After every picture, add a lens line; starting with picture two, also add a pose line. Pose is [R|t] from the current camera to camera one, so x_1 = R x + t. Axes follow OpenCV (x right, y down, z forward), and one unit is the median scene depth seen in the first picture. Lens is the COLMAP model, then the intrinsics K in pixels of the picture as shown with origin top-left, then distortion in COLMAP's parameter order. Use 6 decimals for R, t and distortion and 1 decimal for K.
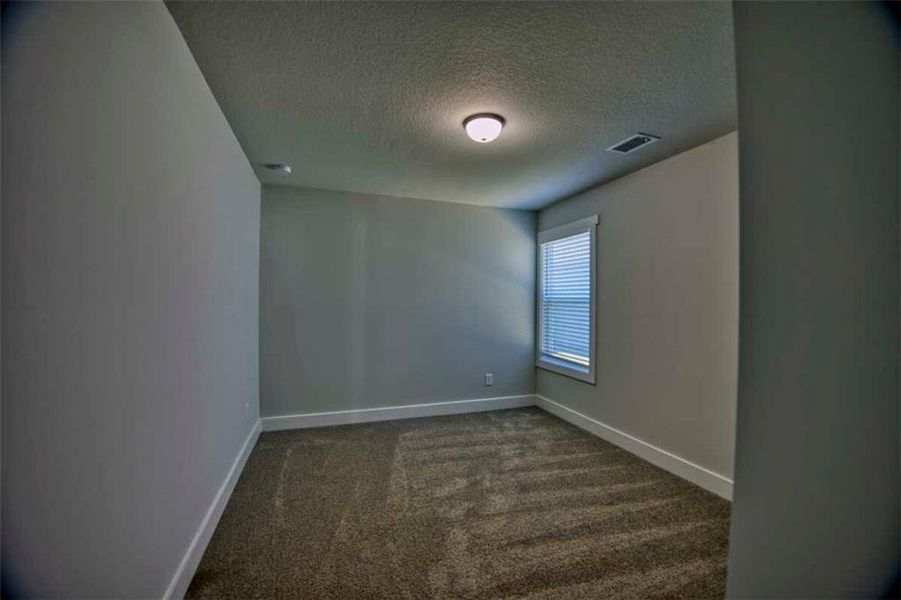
lens RADIAL K [[361.9, 0, 450.5], [0, 361.9, 300.0], [0, 0, 1]] dist [-0.048878, -0.000109]
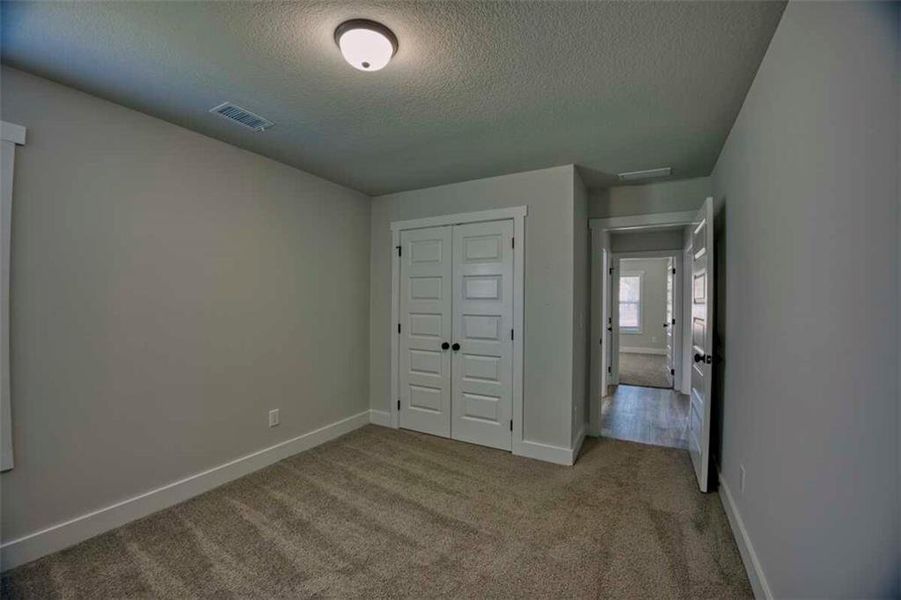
lens RADIAL K [[361.9, 0, 450.5], [0, 361.9, 300.0], [0, 0, 1]] dist [-0.048878, -0.000109]
pose [[-0.666695, -0.002245, 0.745328, -0.481265], [0.002055, 0.999986, 0.004850, 0.003551], [-0.745328, 0.004765, -0.666681, 1.226156]]
